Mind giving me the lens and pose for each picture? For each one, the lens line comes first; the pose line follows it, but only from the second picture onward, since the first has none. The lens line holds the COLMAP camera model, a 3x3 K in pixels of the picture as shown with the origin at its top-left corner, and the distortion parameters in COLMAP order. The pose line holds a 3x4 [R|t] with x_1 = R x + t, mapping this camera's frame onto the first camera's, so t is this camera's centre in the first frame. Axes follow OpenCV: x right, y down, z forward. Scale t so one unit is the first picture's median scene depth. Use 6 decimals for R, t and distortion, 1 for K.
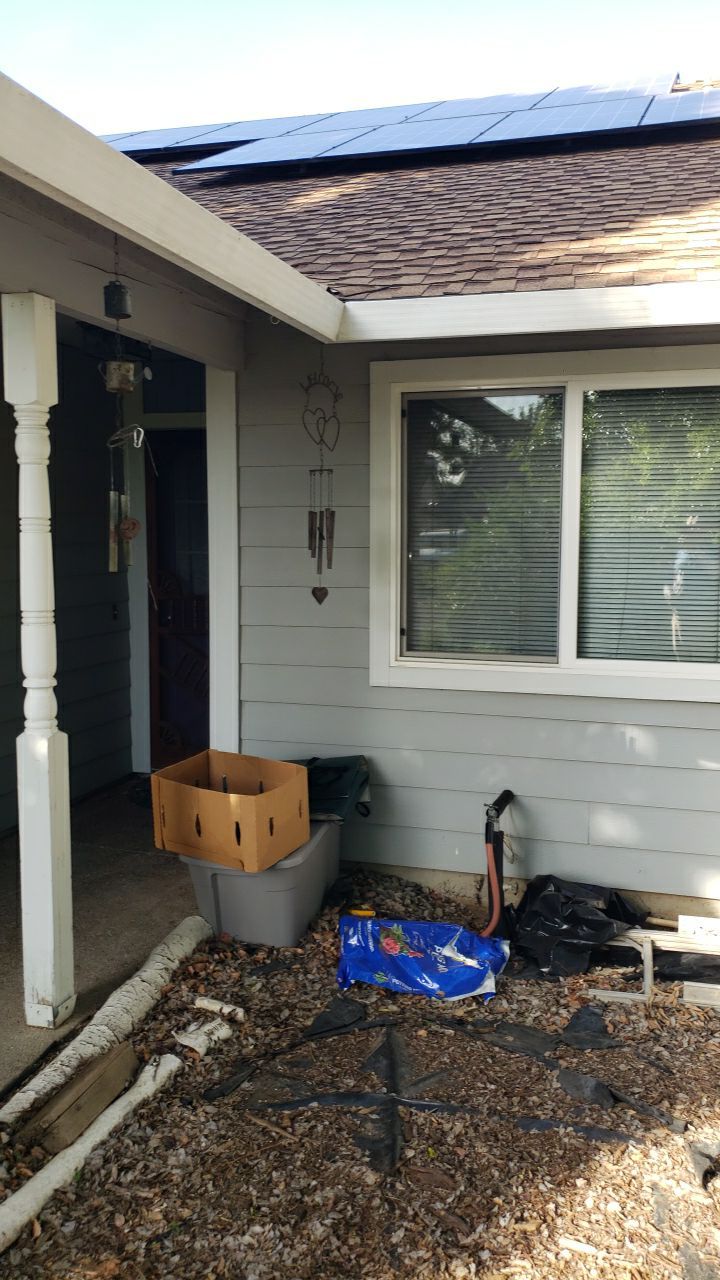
lens RADIAL K [[965.5, 0, 362.7], [0, 965.5, 641.7], [0, 0, 1]] dist [-0.002562, 0.000598]
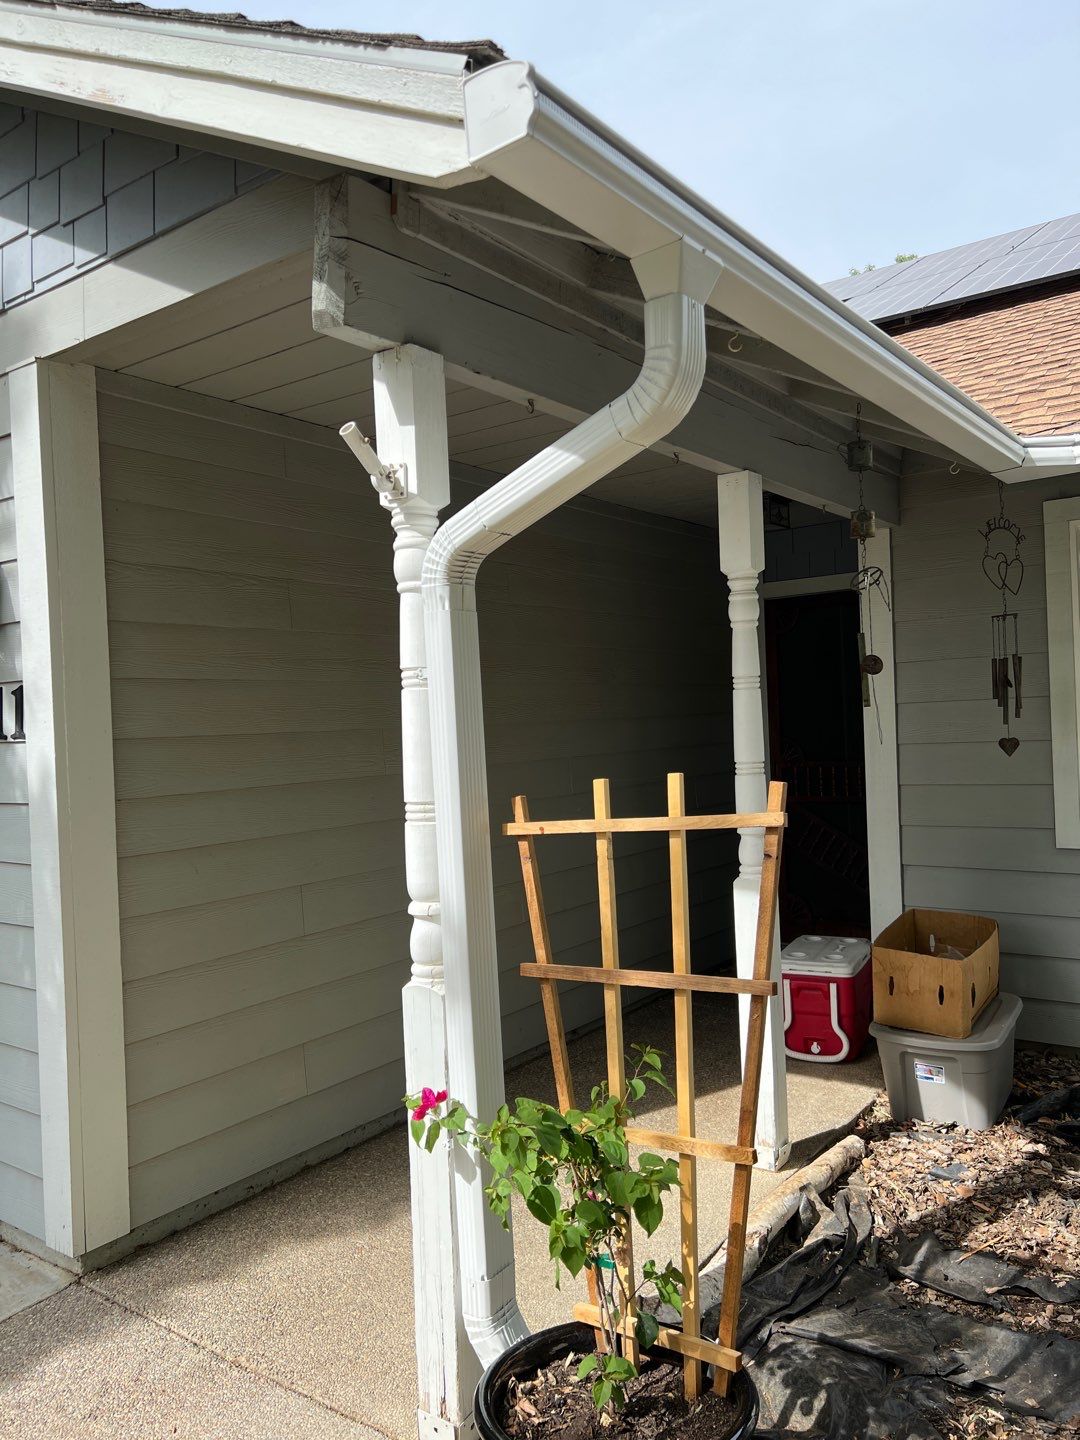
lens RADIAL K [[1035.1, 0, 534.0], [0, 1035.1, 718.8], [0, 0, 1]] dist [-0.003619, -0.023191]
pose [[0.928379, -0.045582, -0.368828, -0.101955], [0.005942, 0.994143, -0.107906, 0.032141], [0.371587, 0.097986, 0.923213, -0.112314]]
